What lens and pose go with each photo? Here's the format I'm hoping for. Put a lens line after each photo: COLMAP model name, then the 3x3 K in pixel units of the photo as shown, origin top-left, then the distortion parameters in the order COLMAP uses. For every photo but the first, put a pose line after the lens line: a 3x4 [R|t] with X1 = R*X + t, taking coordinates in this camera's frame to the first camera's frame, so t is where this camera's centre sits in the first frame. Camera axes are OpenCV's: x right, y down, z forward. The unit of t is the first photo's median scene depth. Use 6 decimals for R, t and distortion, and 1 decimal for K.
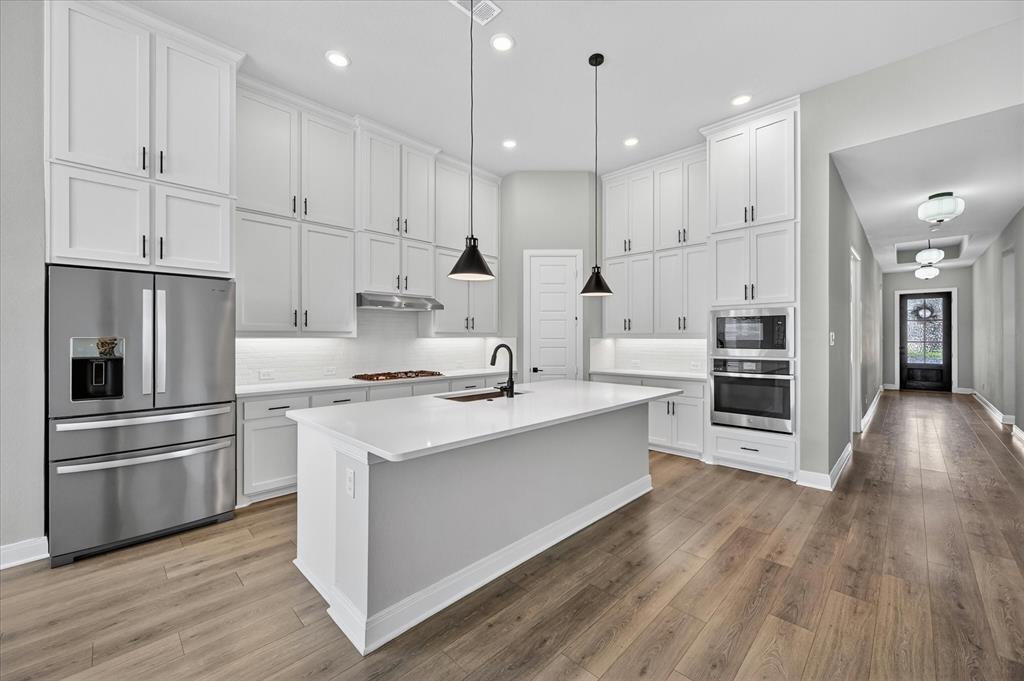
lens RADIAL K [[406.6, 0, 518.9], [0, 406.6, 338.6], [0, 0, 1]] dist [-0.003511, 0.000628]
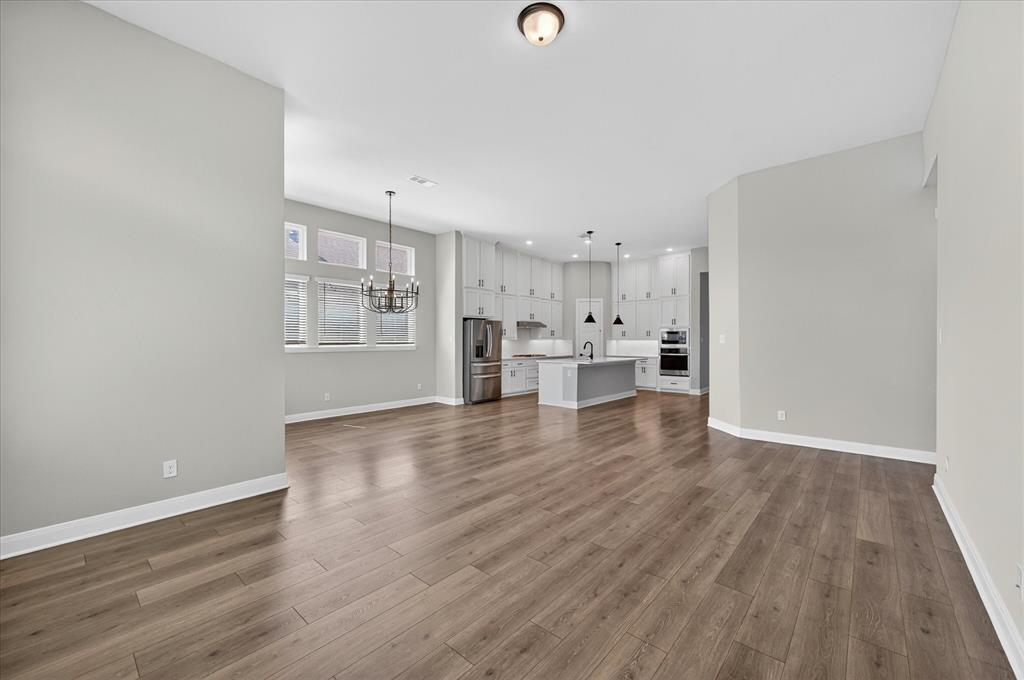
lens RADIAL K [[406.6, 0, 512.5], [0, 406.6, 340.4], [0, 0, 1]] dist [-0.003511, 0.000628]
pose [[0.998830, 0.000824, 0.048345, -0.545385], [-0.000906, 0.999998, 0.001686, -0.001490], [-0.048343, -0.001728, 0.998829, -1.443124]]
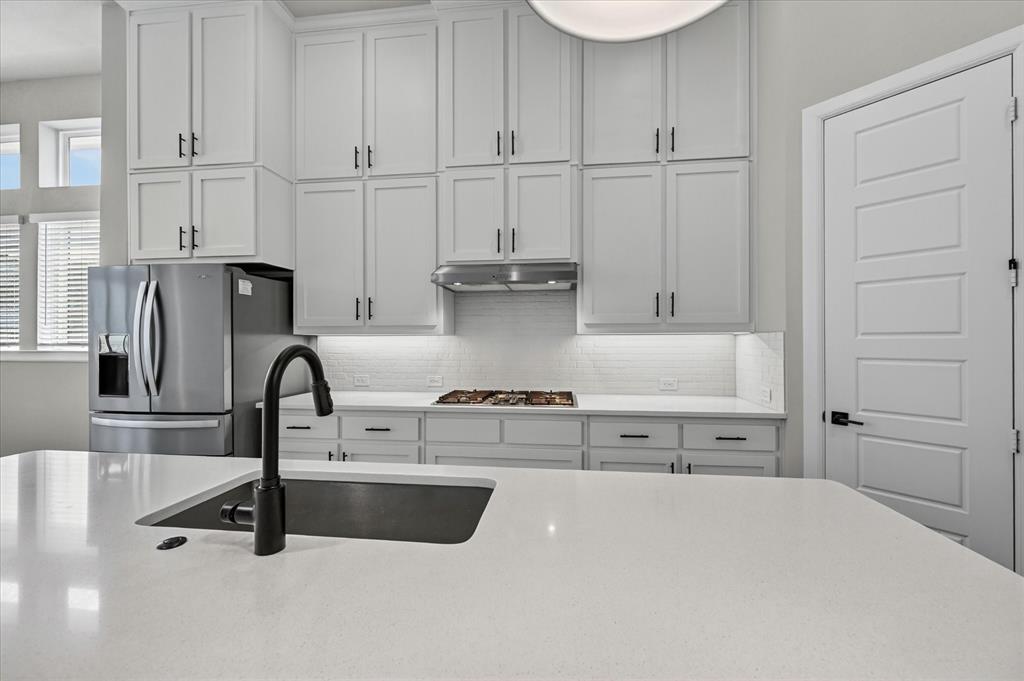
lens RADIAL K [[406.6, 0, 514.1], [0, 406.6, 340.4], [0, 0, 1]] dist [-0.003511, 0.000628]
pose [[0.606036, 0.000697, -0.795437, 0.199162], [-0.000001, 1.000000, 0.000876, 0.006774], [0.795437, -0.000530, 0.606036, 0.690356]]
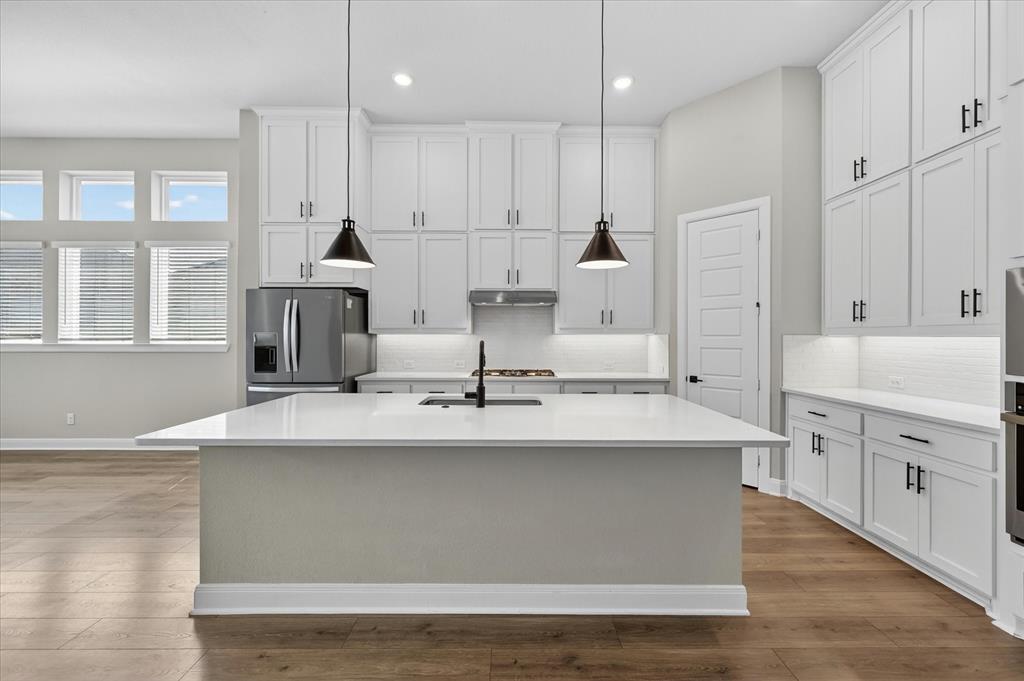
lens RADIAL K [[406.6, 0, 512.9], [0, 406.6, 336.6], [0, 0, 1]] dist [-0.003511, 0.000628]
pose [[0.699701, 0.003122, -0.714429, 0.423067], [-0.004196, 0.999991, 0.000261, 0.003910], [0.714423, 0.002815, 0.699708, 0.346695]]
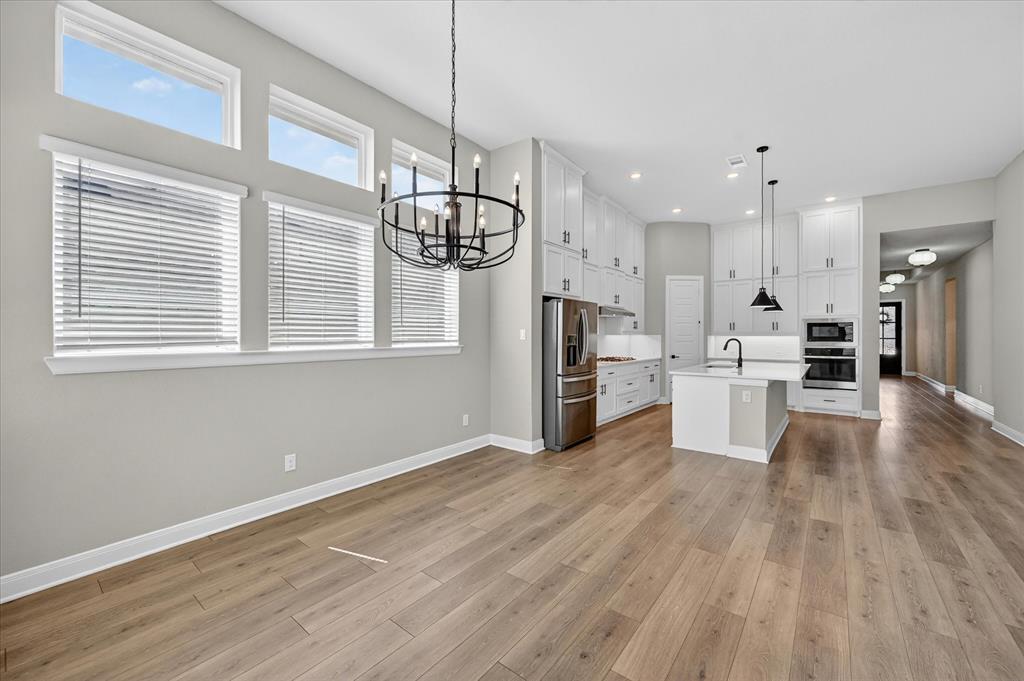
lens RADIAL K [[406.6, 0, 513.5], [0, 406.6, 334.3], [0, 0, 1]] dist [-0.003511, 0.000628]
pose [[0.994399, 0.001562, 0.105676, -0.893880], [-0.001238, 0.999994, -0.003128, 0.001132], [-0.105680, 0.002980, 0.994396, -0.529832]]
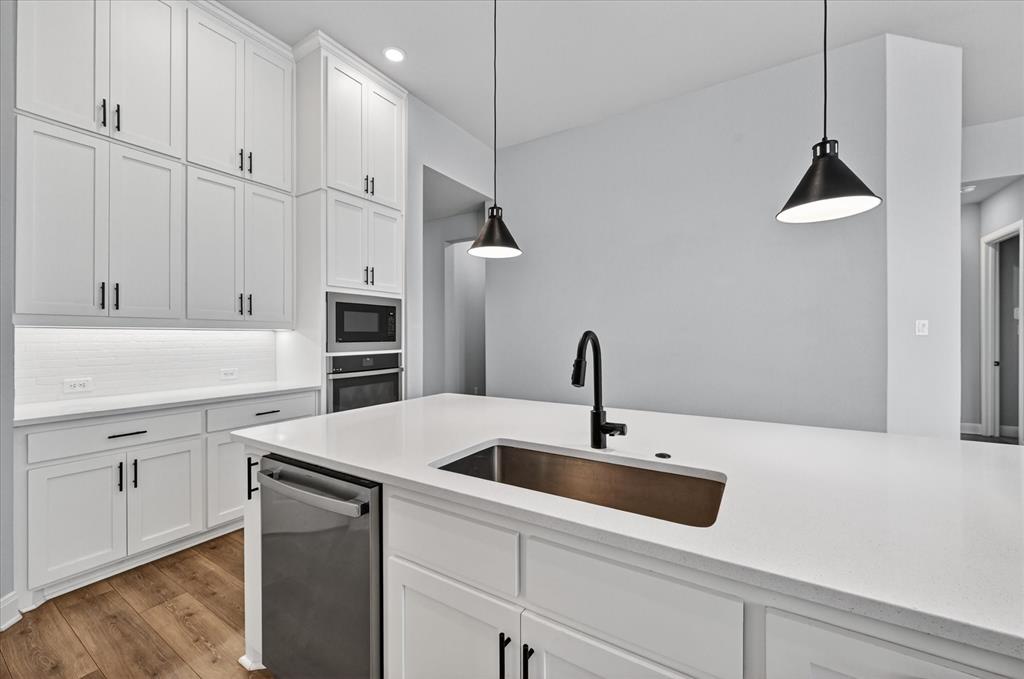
lens RADIAL K [[406.6, 0, 510.0], [0, 406.6, 334.6], [0, 0, 1]] dist [-0.003511, 0.000628]
pose [[-0.206200, 0.005854, 0.978492, -0.317334], [0.003370, 0.999980, -0.005273, 0.014145], [-0.978504, 0.002210, -0.206215, 0.852015]]
